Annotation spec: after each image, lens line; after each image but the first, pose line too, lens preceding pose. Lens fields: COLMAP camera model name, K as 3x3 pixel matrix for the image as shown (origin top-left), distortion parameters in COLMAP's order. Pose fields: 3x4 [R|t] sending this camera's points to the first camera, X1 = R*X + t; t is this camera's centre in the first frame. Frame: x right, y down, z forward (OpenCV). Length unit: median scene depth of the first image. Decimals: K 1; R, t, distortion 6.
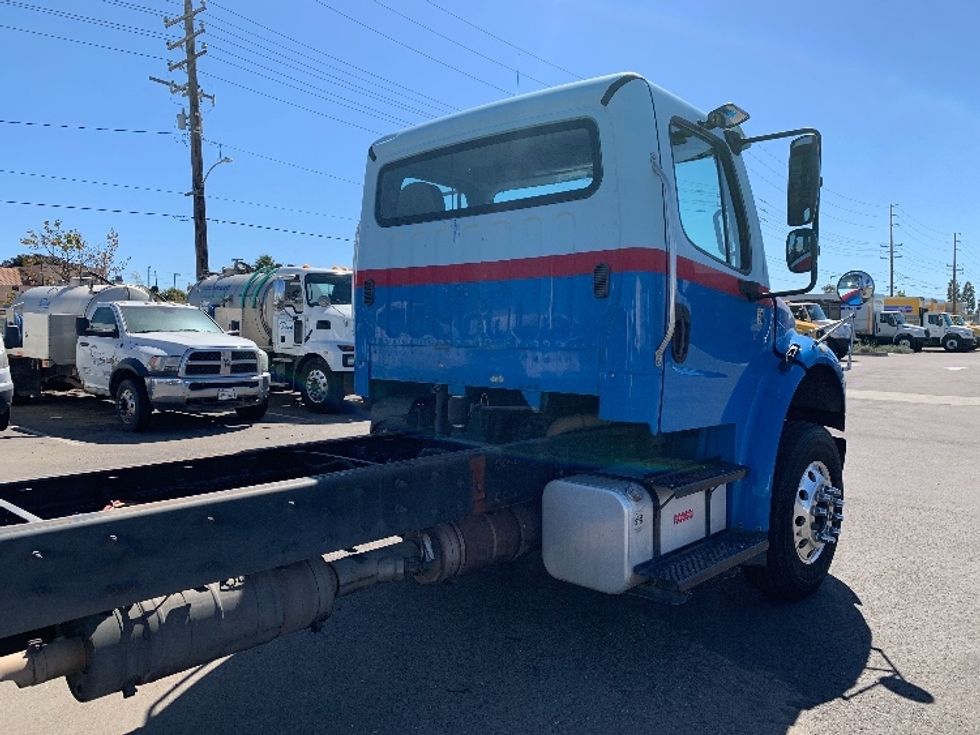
lens RADIAL K [[742.0, 0, 483.9], [0, 742.0, 367.3], [0, 0, 1]] dist [0.056941, -0.063916]
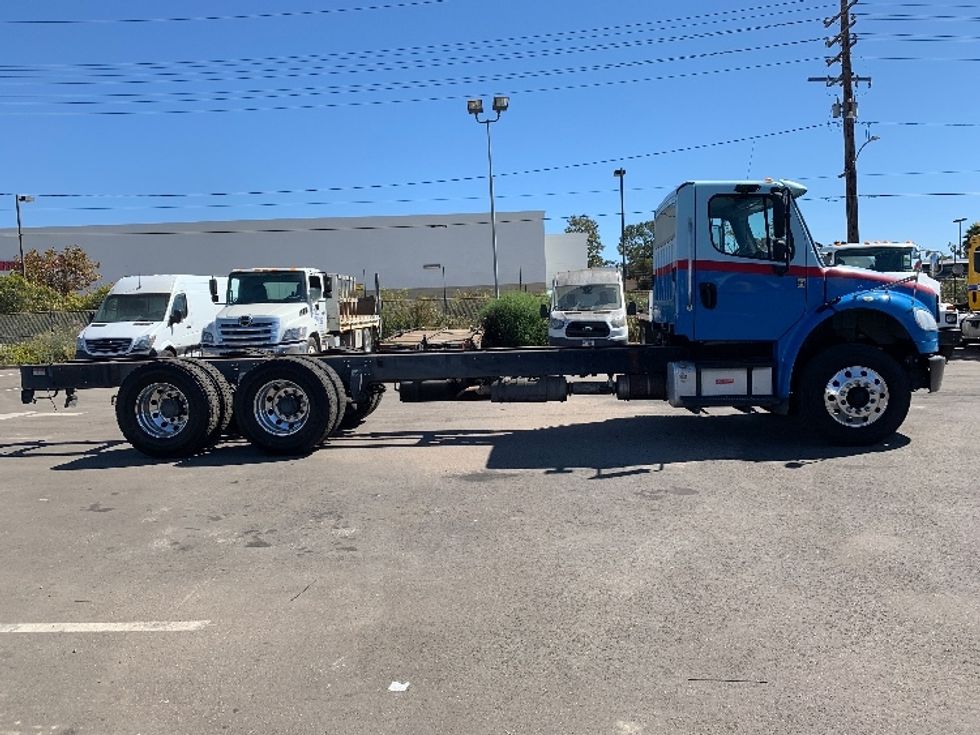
lens RADIAL K [[742.0, 0, 483.9], [0, 742.0, 367.3], [0, 0, 1]] dist [0.056941, -0.063916]
pose [[0.605413, 0.034942, -0.795144, 0.477364], [-0.004498, 0.999170, 0.040482, 0.024048], [0.795899, -0.020932, 0.605068, -0.253389]]
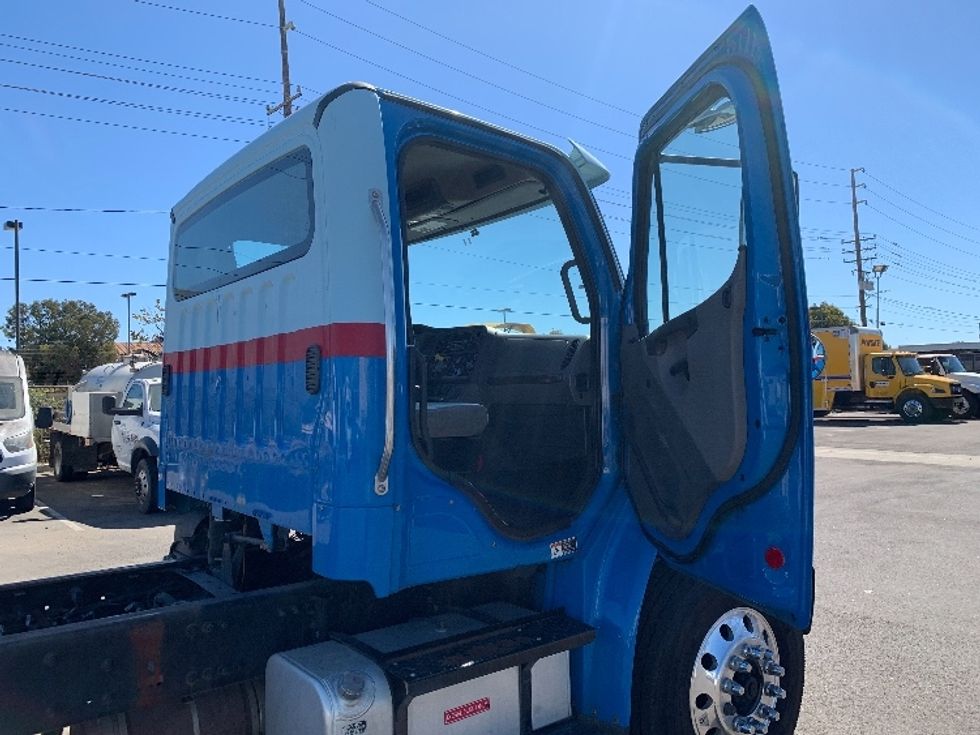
lens RADIAL K [[750.1, 0, 484.3], [0, 750.1, 362.1], [0, 0, 1]] dist [0.002829, 0.009136]
pose [[0.985461, -0.029116, -0.167391, 0.126538], [0.014550, 0.996050, -0.087591, -0.016817], [0.169280, 0.083882, 0.981992, 0.096586]]
